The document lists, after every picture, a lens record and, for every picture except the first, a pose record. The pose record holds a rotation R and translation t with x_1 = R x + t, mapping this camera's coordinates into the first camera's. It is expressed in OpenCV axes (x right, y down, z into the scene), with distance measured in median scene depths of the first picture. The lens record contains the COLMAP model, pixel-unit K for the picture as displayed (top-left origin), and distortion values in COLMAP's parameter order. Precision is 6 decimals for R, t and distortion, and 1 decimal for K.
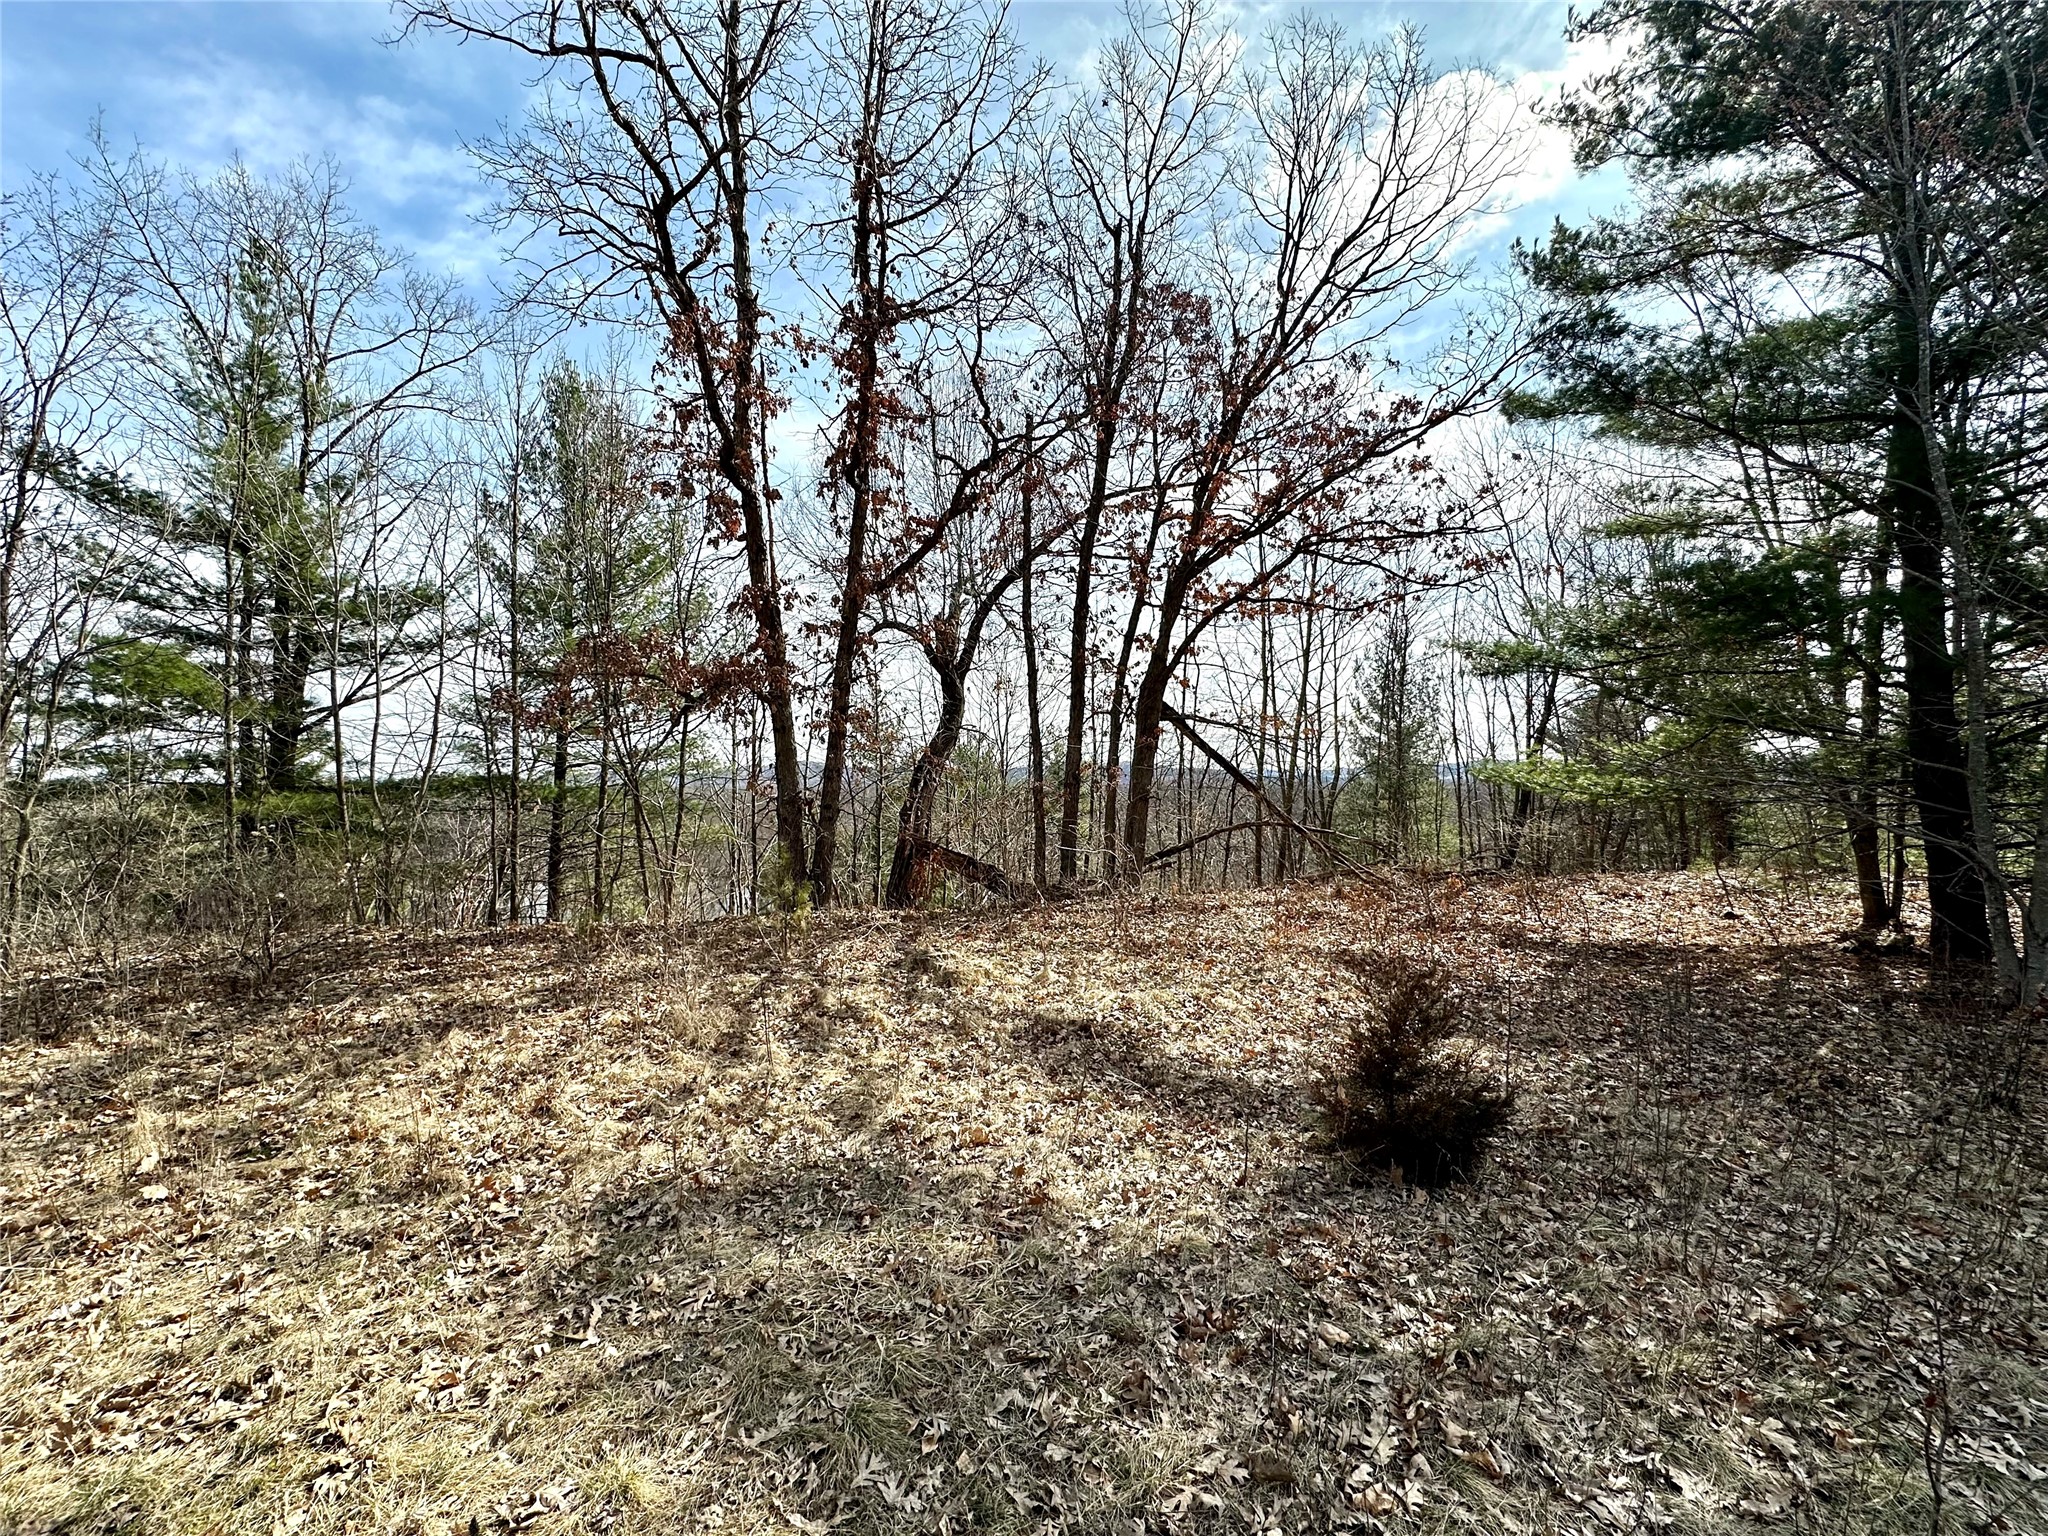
lens RADIAL K [[822.6, 0, 994.5], [0, 822.6, 776.9], [0, 0, 1]] dist [0.001029, -0.000052]
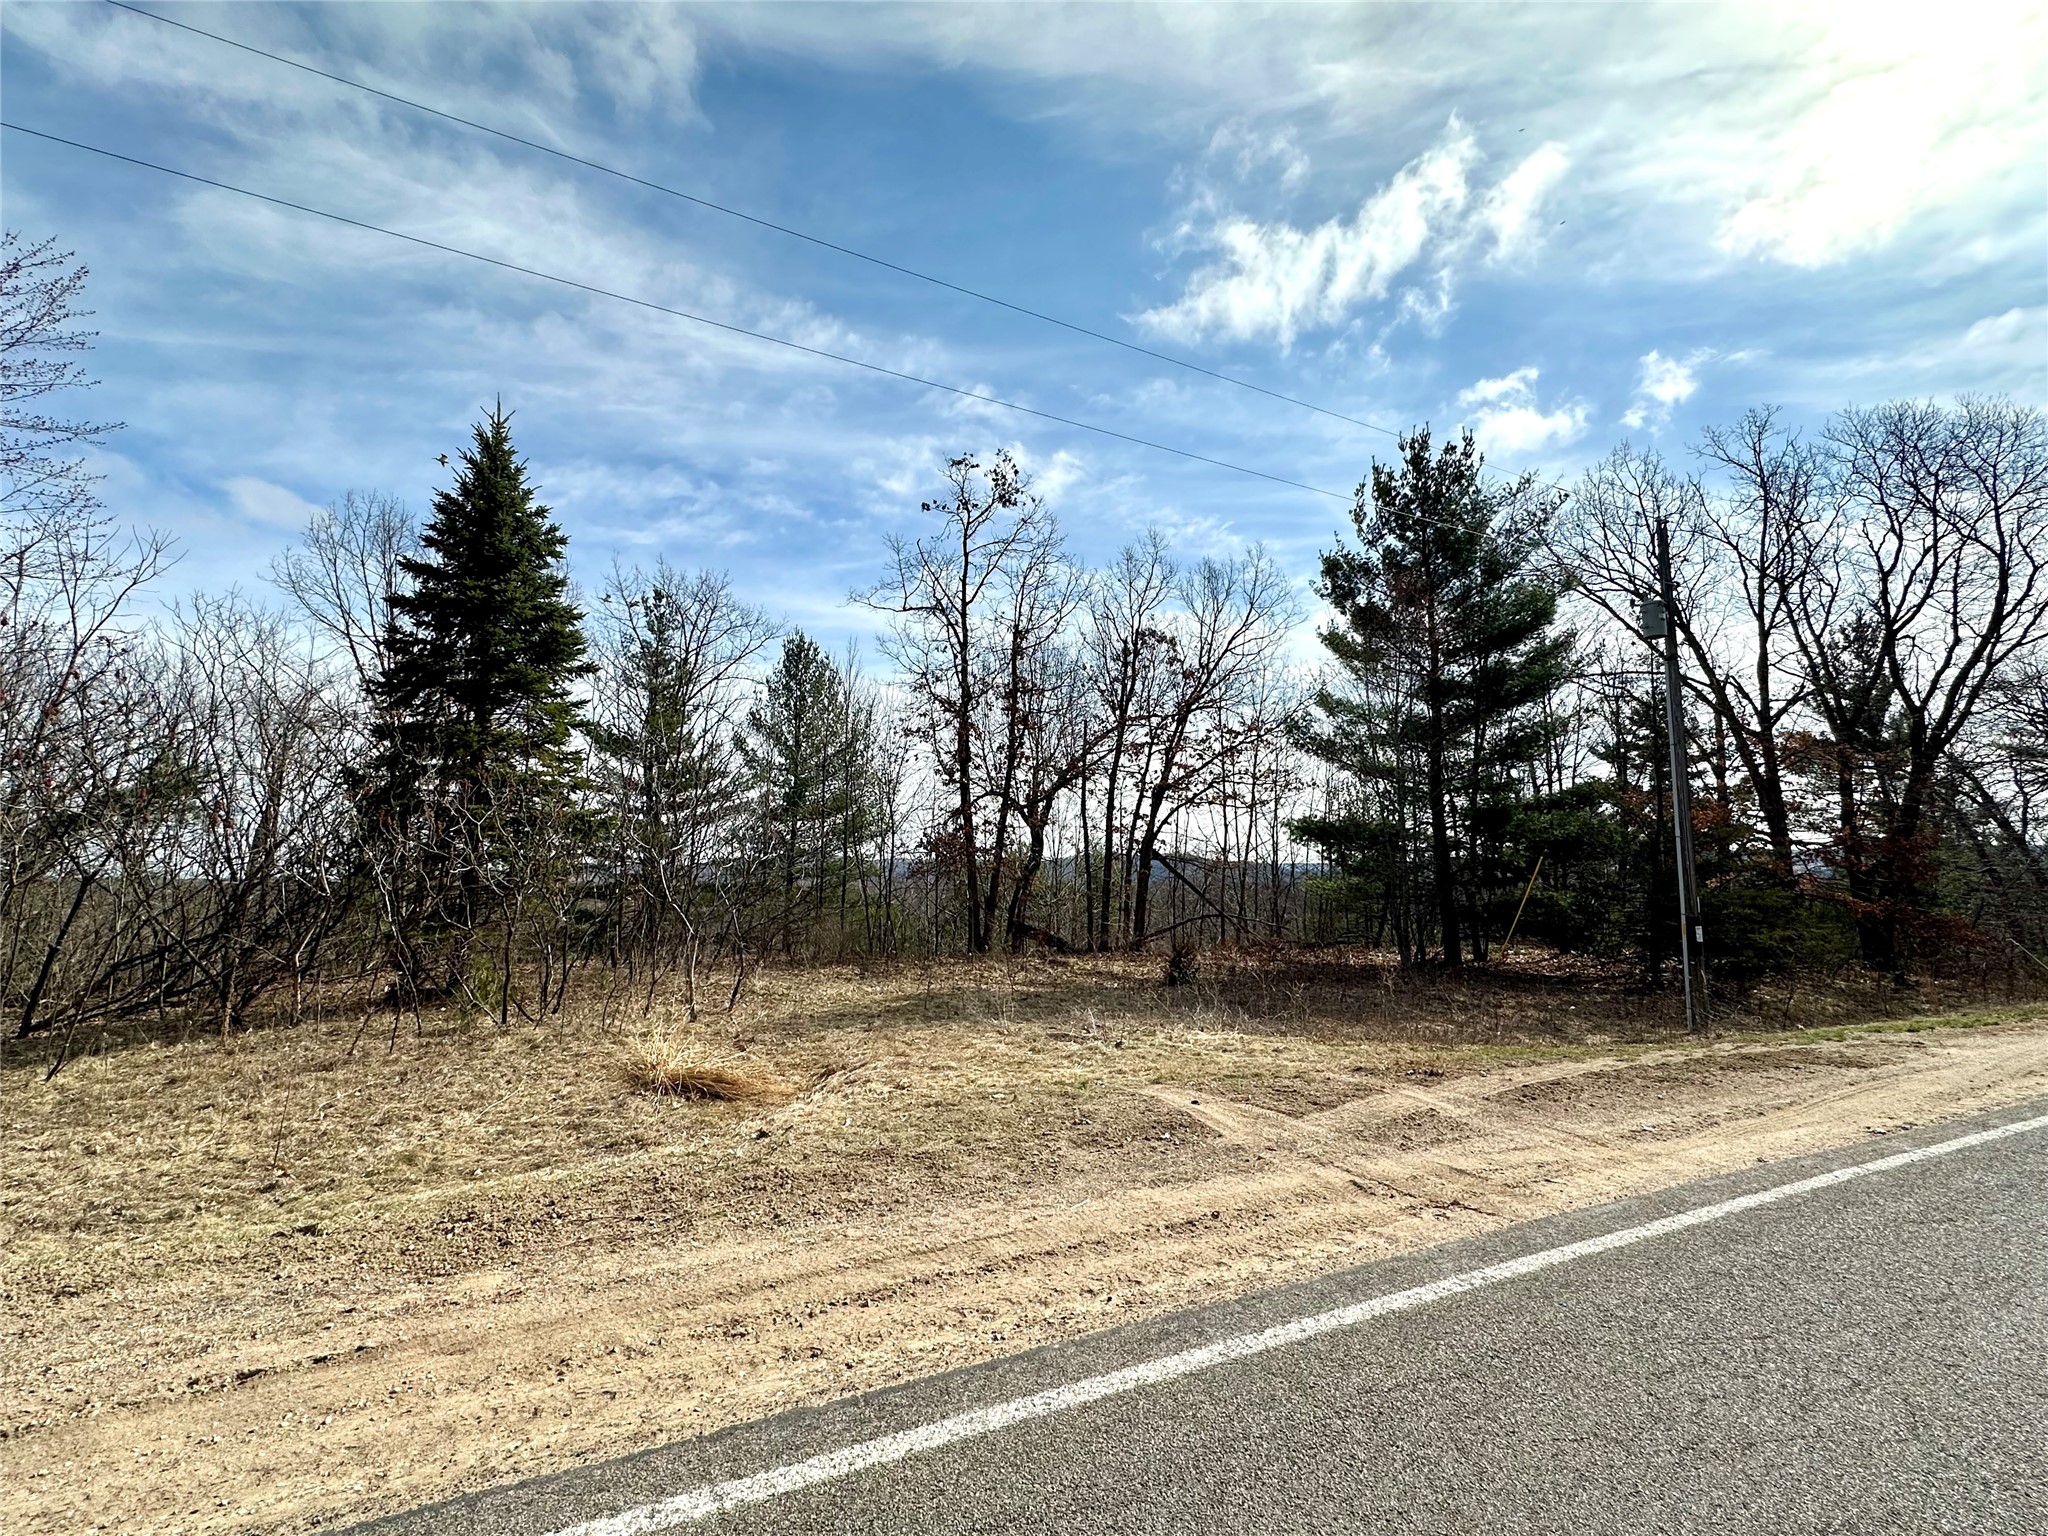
lens RADIAL K [[915.3, 0, 1024.0], [0, 915.3, 768.0], [0, 0, 1]] dist [0.001462, -0.000402]
pose [[0.999941, 0.005738, -0.009175, -0.027324], [-0.006621, 0.995035, -0.099302, -0.021989], [0.008560, 0.099357, 0.995015, -0.392531]]
